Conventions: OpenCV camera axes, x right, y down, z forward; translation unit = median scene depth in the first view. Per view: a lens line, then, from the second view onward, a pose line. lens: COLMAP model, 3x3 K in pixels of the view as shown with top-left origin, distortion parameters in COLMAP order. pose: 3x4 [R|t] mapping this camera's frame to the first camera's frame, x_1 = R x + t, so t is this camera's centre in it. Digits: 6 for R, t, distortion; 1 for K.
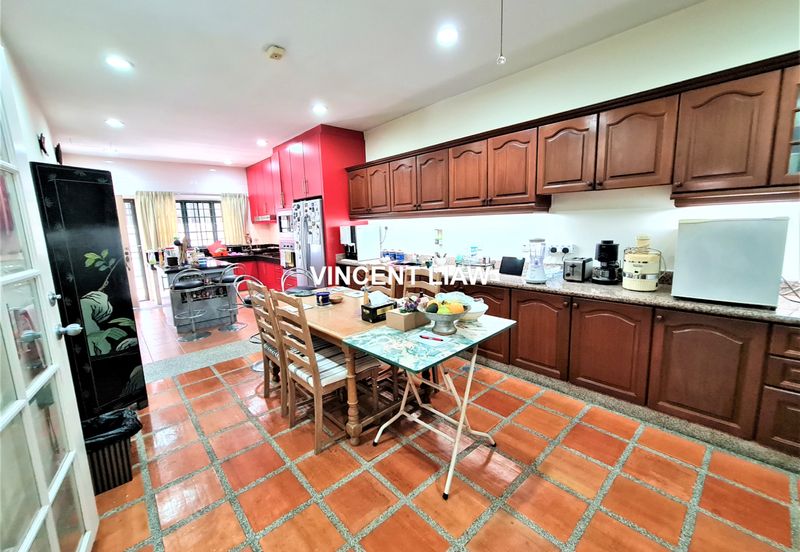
lens RADIAL K [[328.2, 0, 395.7], [0, 328.2, 273.0], [0, 0, 1]] dist [0.000689, 0.000701]
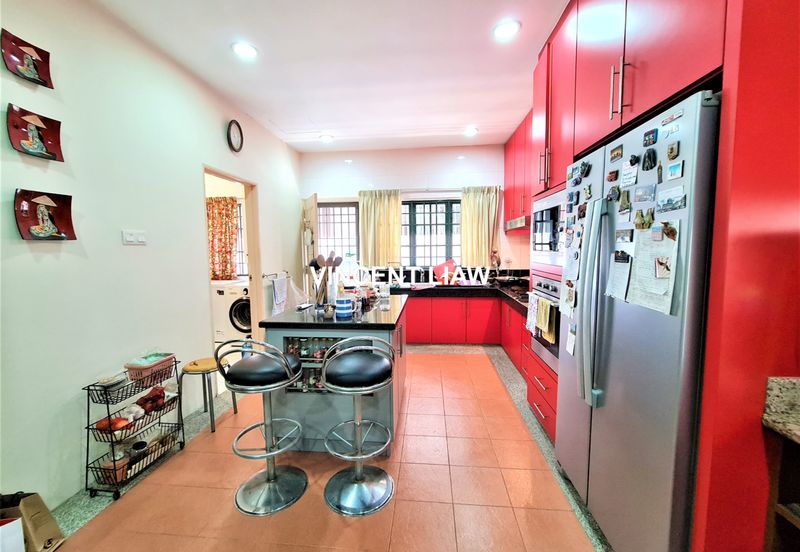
lens RADIAL K [[328.2, 0, 395.7], [0, 328.2, 273.0], [0, 0, 1]] dist [0.000689, 0.000701]
pose [[0.676057, 0.086677, -0.731733, -0.172882], [-0.124614, 0.992202, 0.002399, -0.080023], [0.726236, 0.089562, 0.681587, 0.630035]]
